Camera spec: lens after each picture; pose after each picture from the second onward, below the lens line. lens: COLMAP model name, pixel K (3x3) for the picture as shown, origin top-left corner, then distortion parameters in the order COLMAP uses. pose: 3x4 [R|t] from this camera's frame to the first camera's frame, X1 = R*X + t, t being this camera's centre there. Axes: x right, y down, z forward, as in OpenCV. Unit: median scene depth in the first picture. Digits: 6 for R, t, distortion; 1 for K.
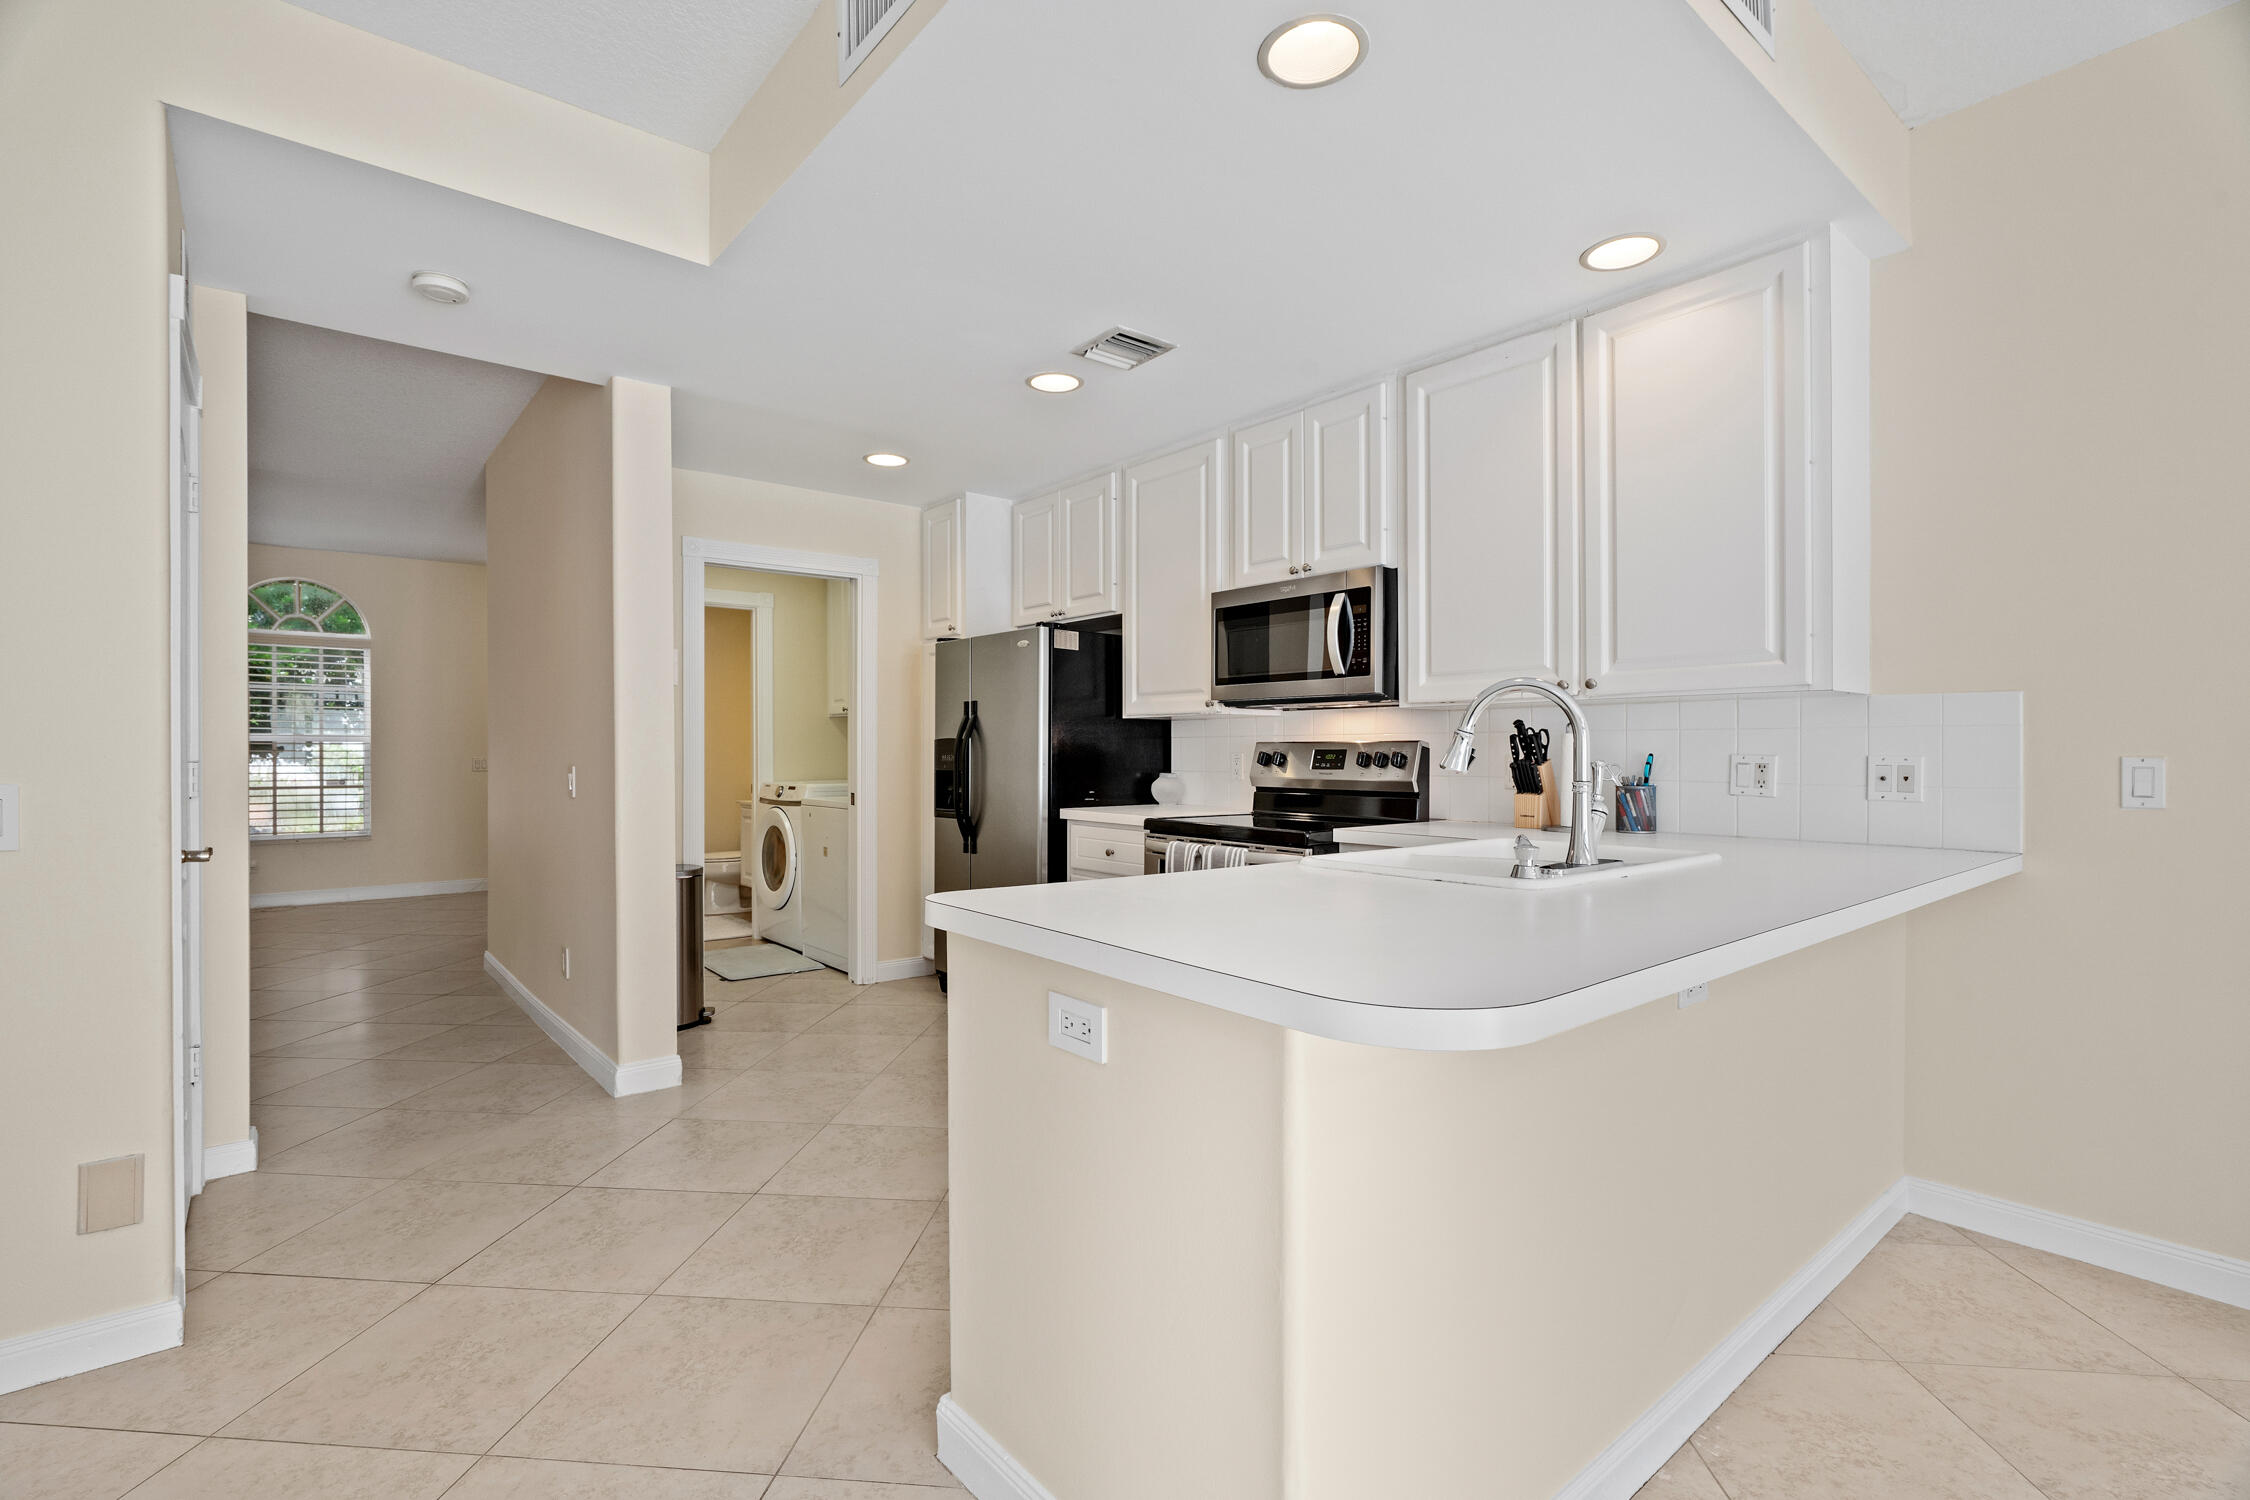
lens RADIAL K [[1020.8, 0, 1117.3], [0, 1020.8, 754.3], [0, 0, 1]] dist [-0.010165, 0.005368]
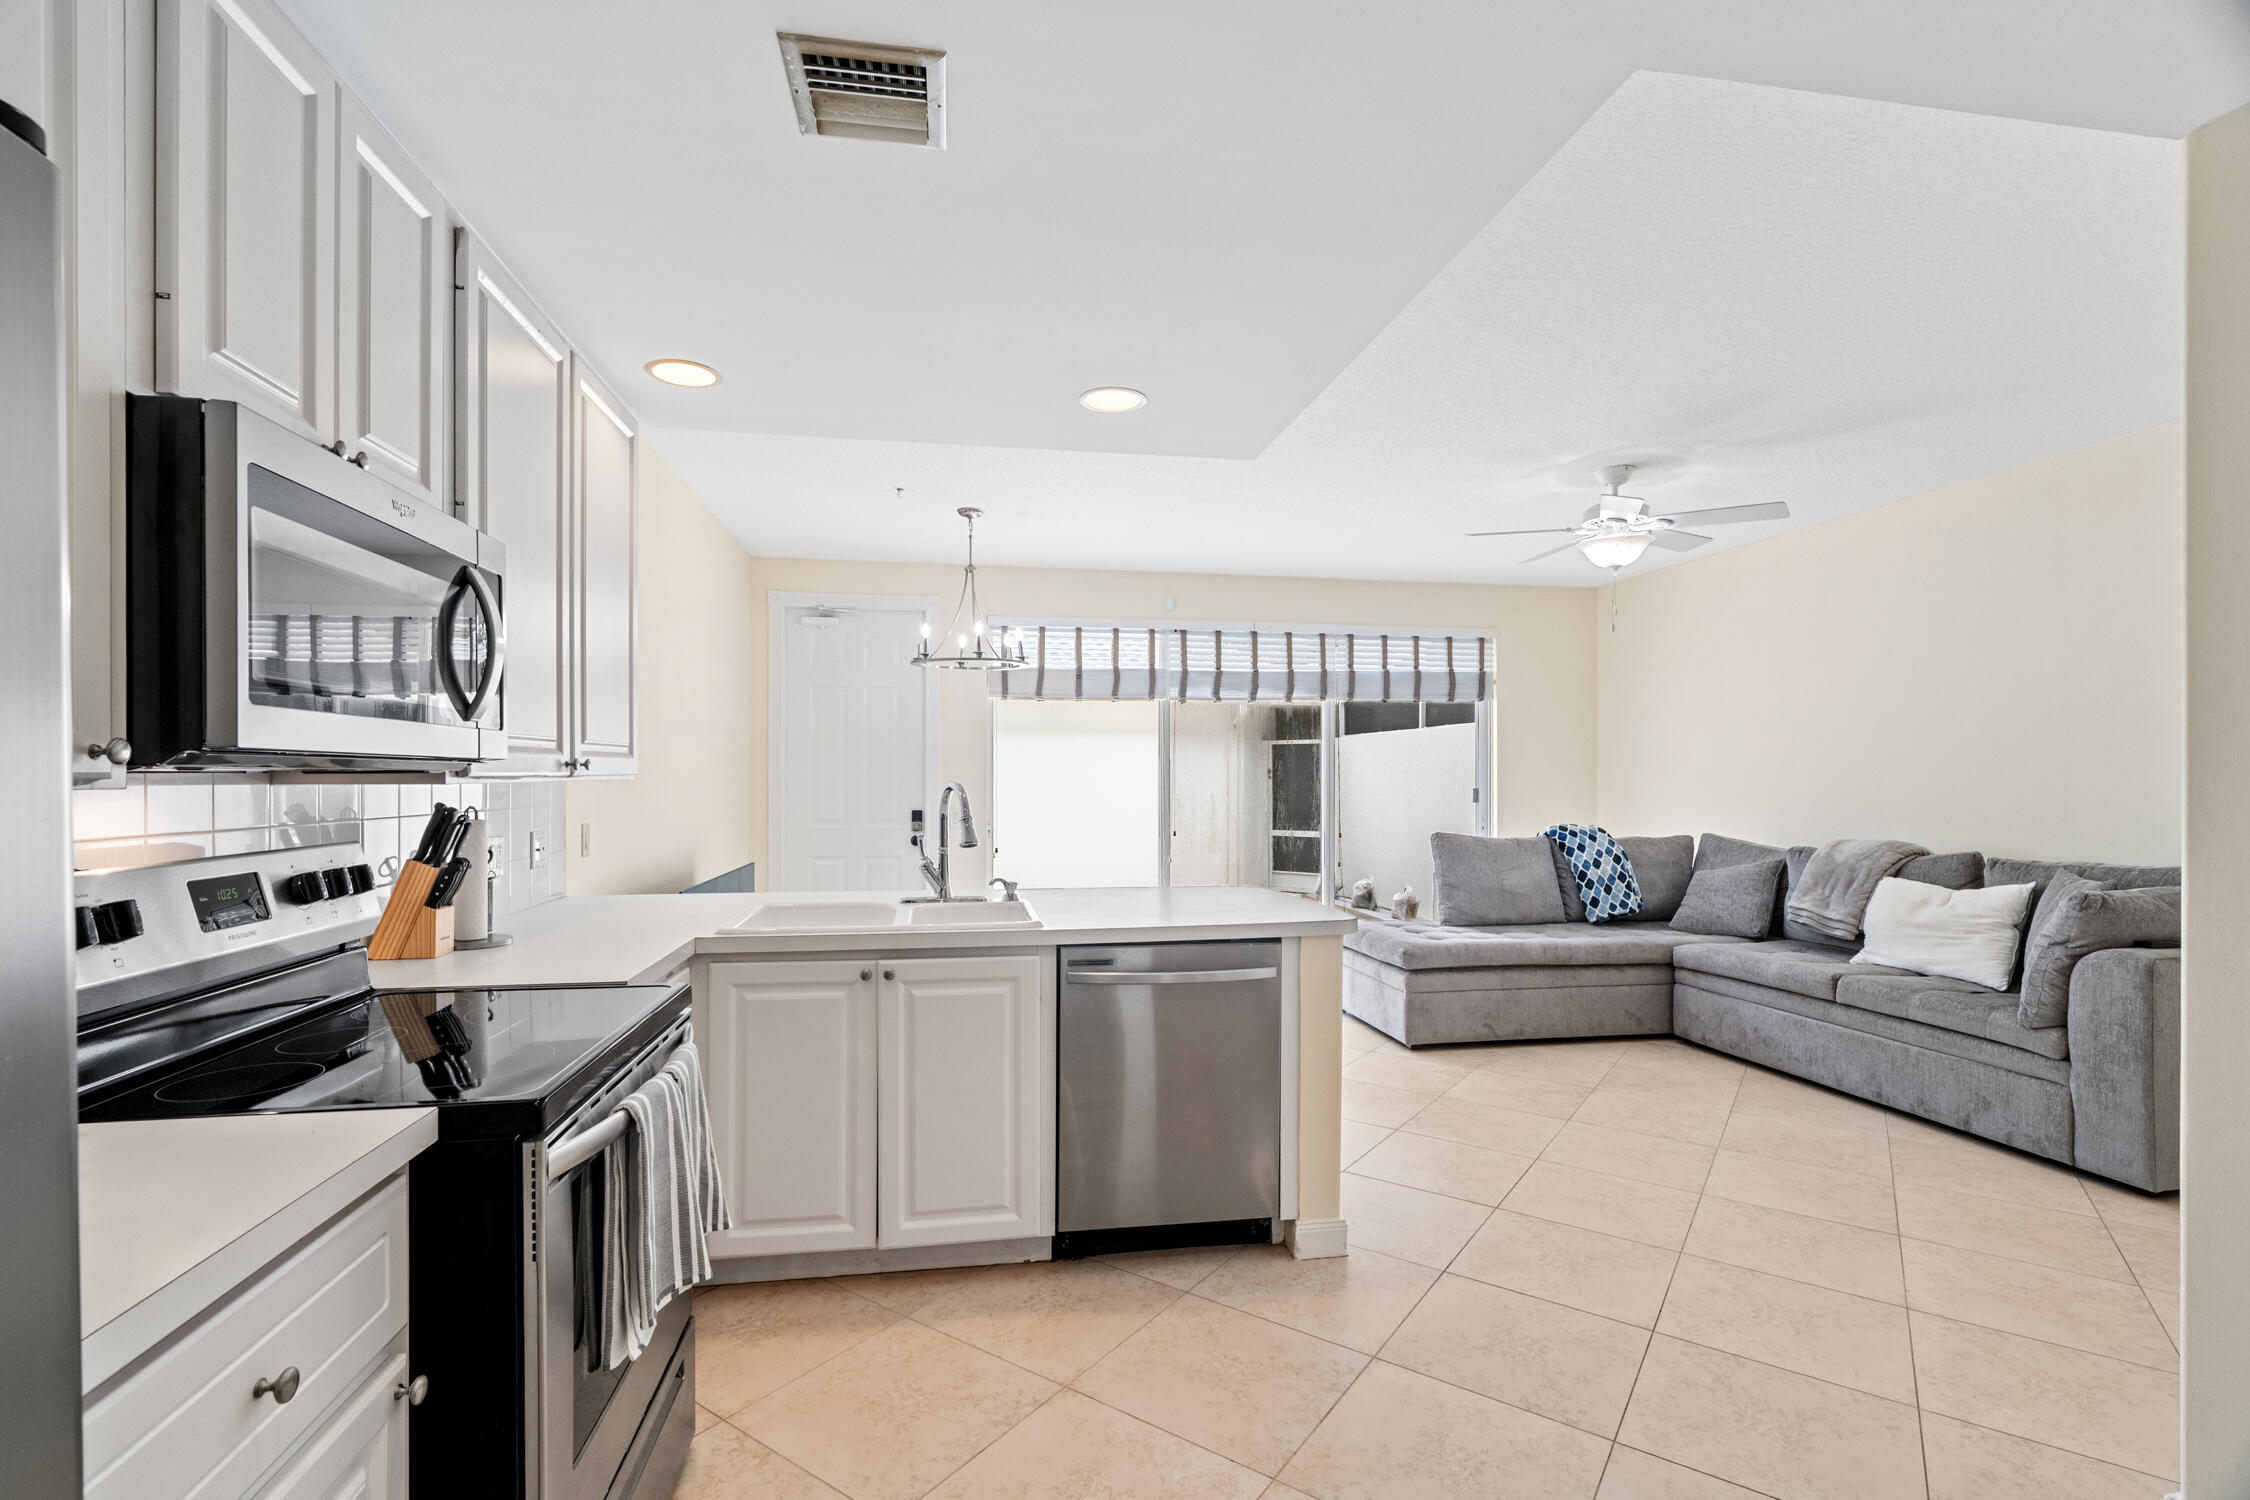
lens RADIAL K [[1025.7, 0, 1112.7], [0, 1025.7, 780.1], [0, 0, 1]] dist [-0.002288, -0.000072]
pose [[-0.863158, -0.003761, 0.504920, -0.352525], [0.000193, 0.999970, 0.007778, -0.053725], [-0.504934, 0.006811, -0.863131, 1.348652]]
